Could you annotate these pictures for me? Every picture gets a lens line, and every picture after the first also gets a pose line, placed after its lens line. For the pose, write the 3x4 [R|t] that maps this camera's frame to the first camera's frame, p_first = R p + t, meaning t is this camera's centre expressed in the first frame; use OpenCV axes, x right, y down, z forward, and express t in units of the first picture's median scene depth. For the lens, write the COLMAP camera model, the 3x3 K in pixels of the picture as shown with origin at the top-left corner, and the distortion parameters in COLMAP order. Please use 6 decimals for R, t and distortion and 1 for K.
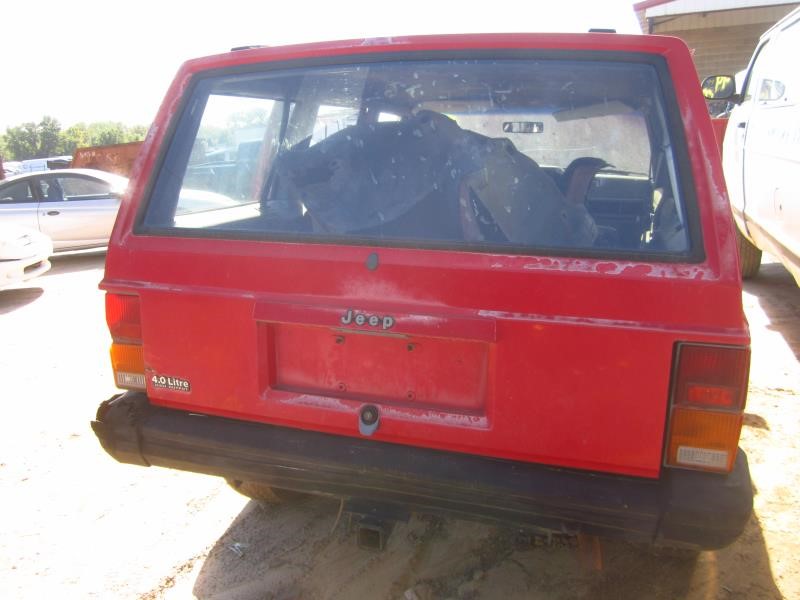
lens RADIAL K [[648.6, 0, 400.0], [0, 648.6, 300.0], [0, 0, 1]] dist [-0.040813, 0.003521]
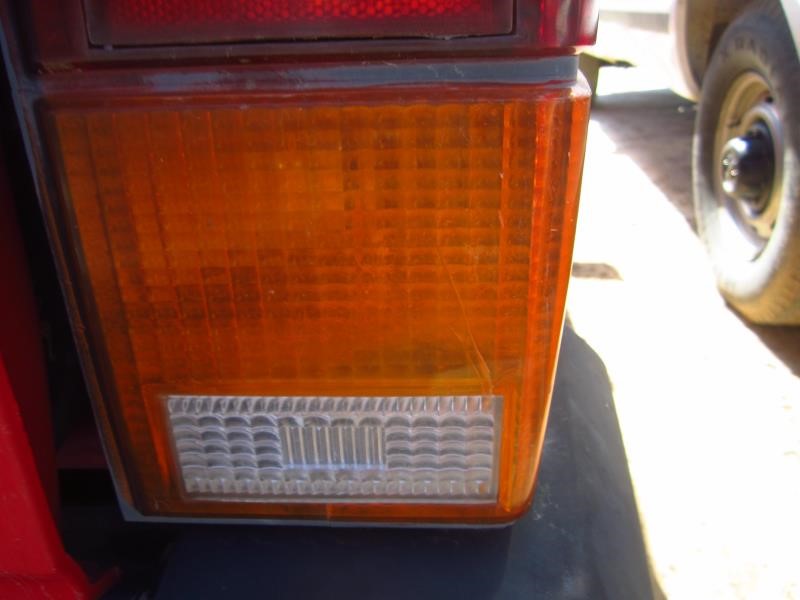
lens RADIAL K [[648.6, 0, 400.0], [0, 648.6, 300.0], [0, 0, 1]] dist [-0.040813, 0.003521]
pose [[0.972718, -0.119598, 0.198789, 0.455200], [0.085910, 0.981655, 0.170217, 0.184393], [-0.215499, -0.148495, 0.965147, 0.846104]]
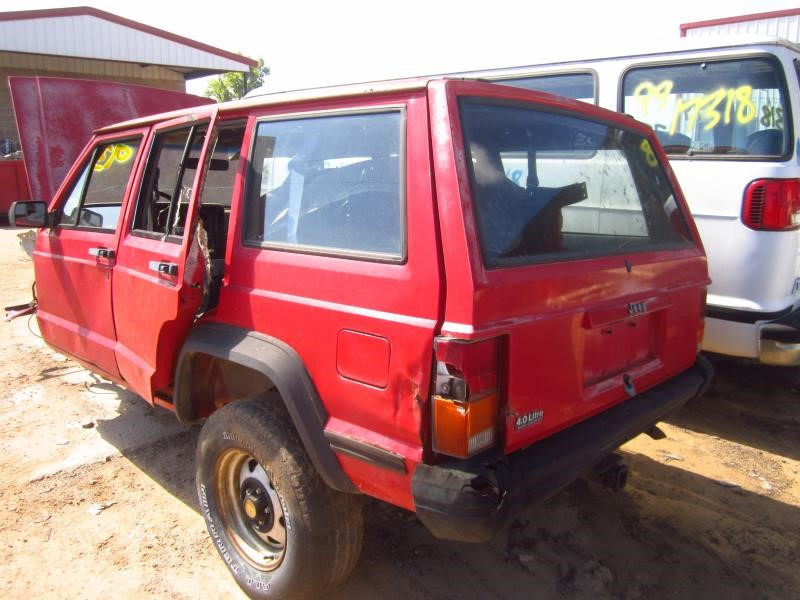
lens RADIAL K [[648.6, 0, 400.0], [0, 648.6, 300.0], [0, 0, 1]] dist [-0.040813, 0.003521]
pose [[0.443194, -0.139436, 0.885515, -1.592308], [0.197264, 0.978784, 0.055394, -0.171378], [-0.874452, 0.150130, 0.461297, 0.871698]]
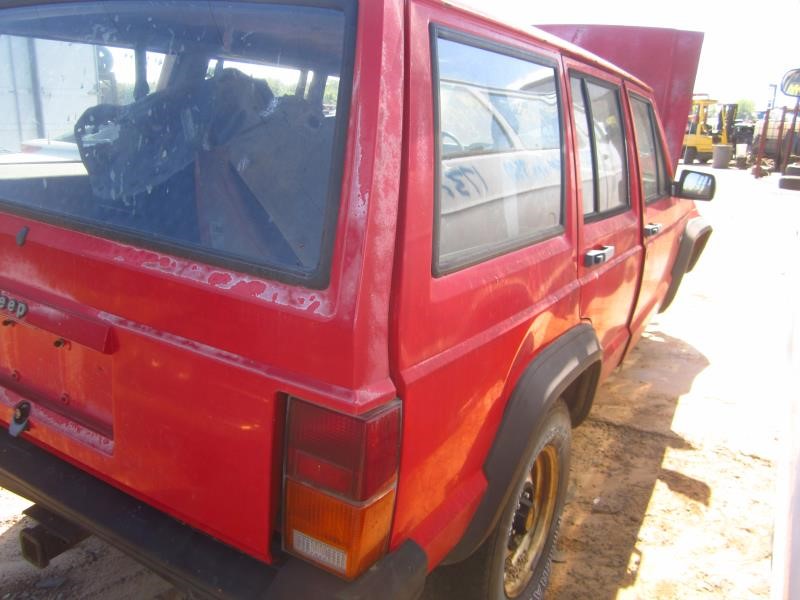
lens RADIAL K [[648.6, 0, 400.0], [0, 648.6, 300.0], [0, 0, 1]] dist [-0.040813, 0.003521]
pose [[0.972833, 0.136077, -0.187292, 0.651717], [-0.128912, 0.990396, 0.049977, -0.088436], [0.192294, -0.024475, 0.981032, 0.295227]]
